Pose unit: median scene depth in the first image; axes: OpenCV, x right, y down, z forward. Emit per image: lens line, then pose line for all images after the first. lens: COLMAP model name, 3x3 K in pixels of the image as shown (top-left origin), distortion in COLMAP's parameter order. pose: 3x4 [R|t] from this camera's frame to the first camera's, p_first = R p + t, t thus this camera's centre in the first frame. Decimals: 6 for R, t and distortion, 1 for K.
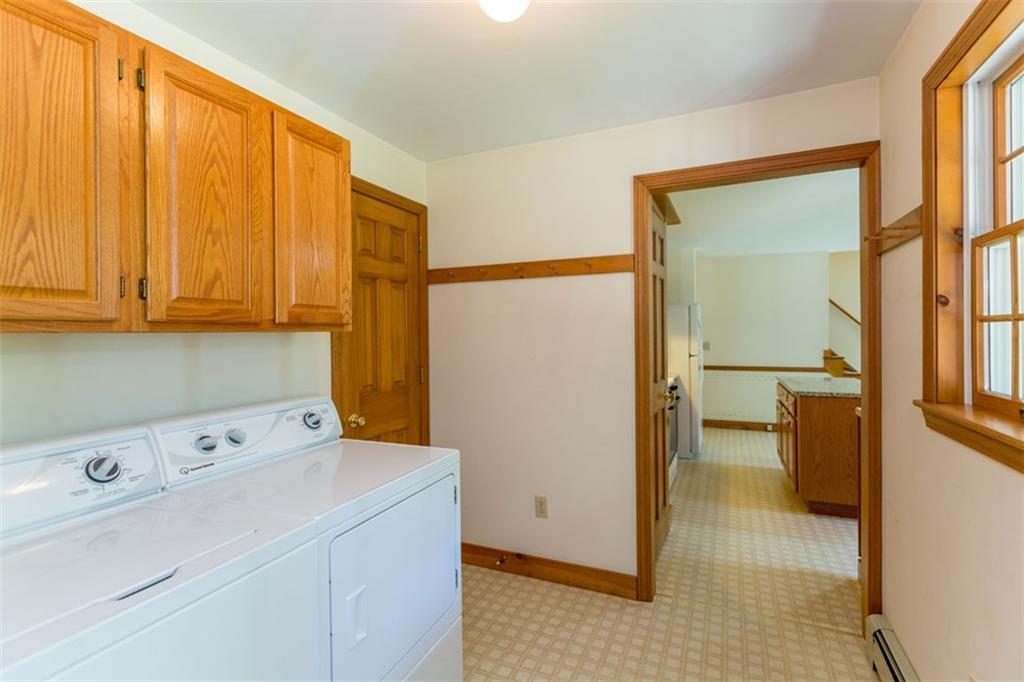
lens RADIAL K [[476.5, 0, 523.8], [0, 476.5, 335.7], [0, 0, 1]] dist [-0.000859, 0.000039]
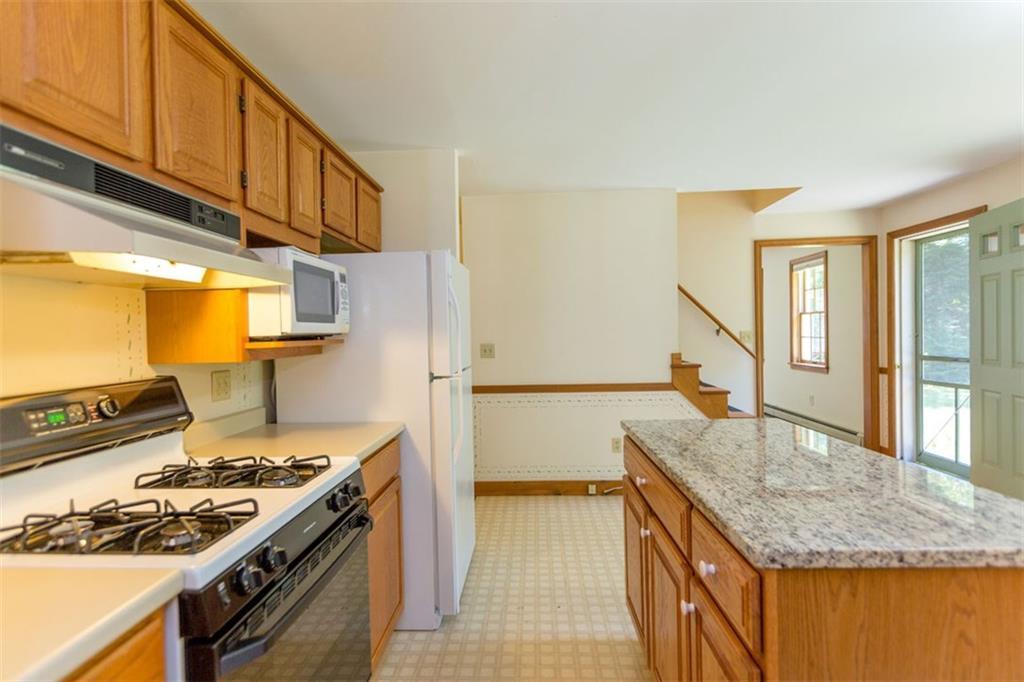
lens RADIAL K [[513.6, 0, 512.0], [0, 513.6, 341.0], [0, 0, 1]] dist [-0.001351, -0.000197]
pose [[0.935022, -0.014087, 0.354311, 0.257513], [0.012046, 0.999896, 0.007965, 0.008201], [-0.354386, -0.003179, 0.935094, 0.564238]]
